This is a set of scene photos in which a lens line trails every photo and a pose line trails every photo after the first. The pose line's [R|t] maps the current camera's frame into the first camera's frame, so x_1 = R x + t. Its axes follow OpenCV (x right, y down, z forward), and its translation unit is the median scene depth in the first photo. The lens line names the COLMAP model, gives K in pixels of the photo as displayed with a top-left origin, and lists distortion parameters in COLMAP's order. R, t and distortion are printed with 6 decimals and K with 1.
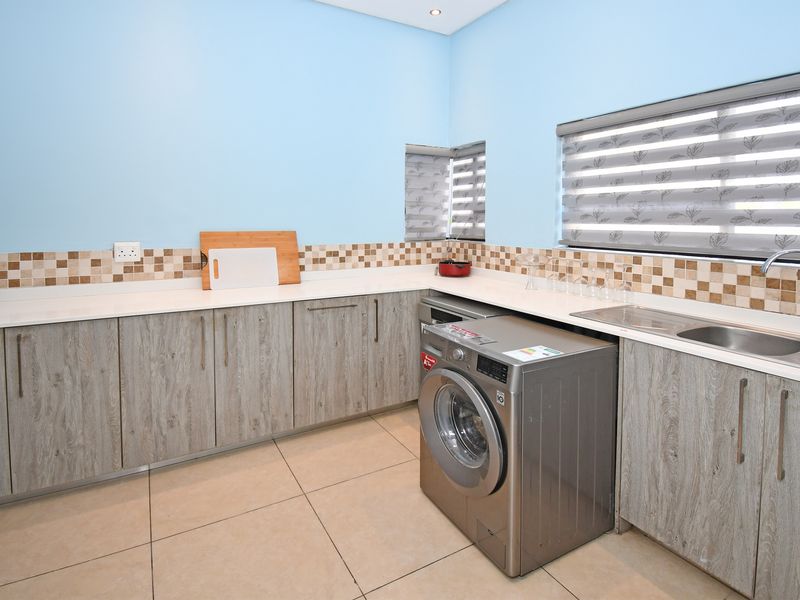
lens RADIAL K [[418.2, 0, 400.0], [0, 418.2, 300.0], [0, 0, 1]] dist [-0.000771, -0.017453]
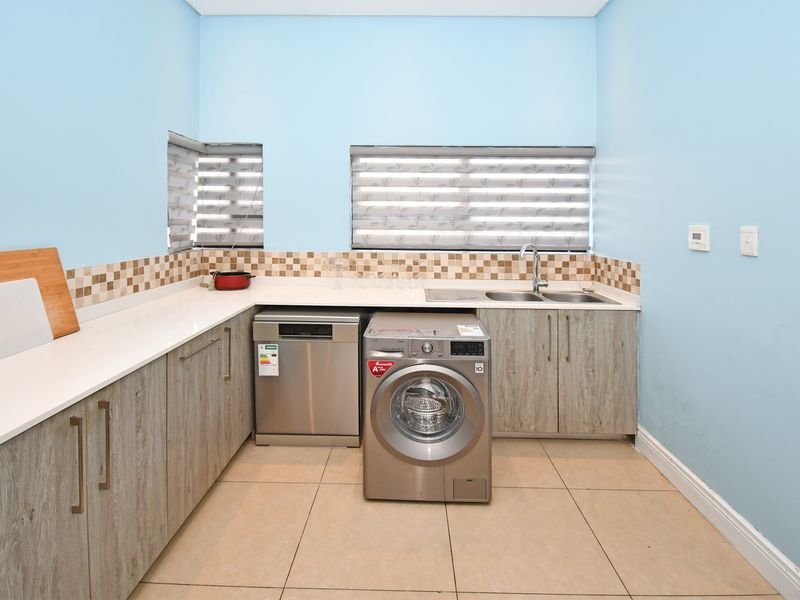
lens RADIAL K [[425.0, 0, 400.3], [0, 425.0, 283.0], [0, 0, 1]] dist [0.002704, -0.022635]
pose [[0.509297, -0.121639, 0.851951, -0.568258], [0.151114, 0.987220, 0.050616, -0.075985], [-0.847220, 0.102964, 0.521169, 0.285911]]
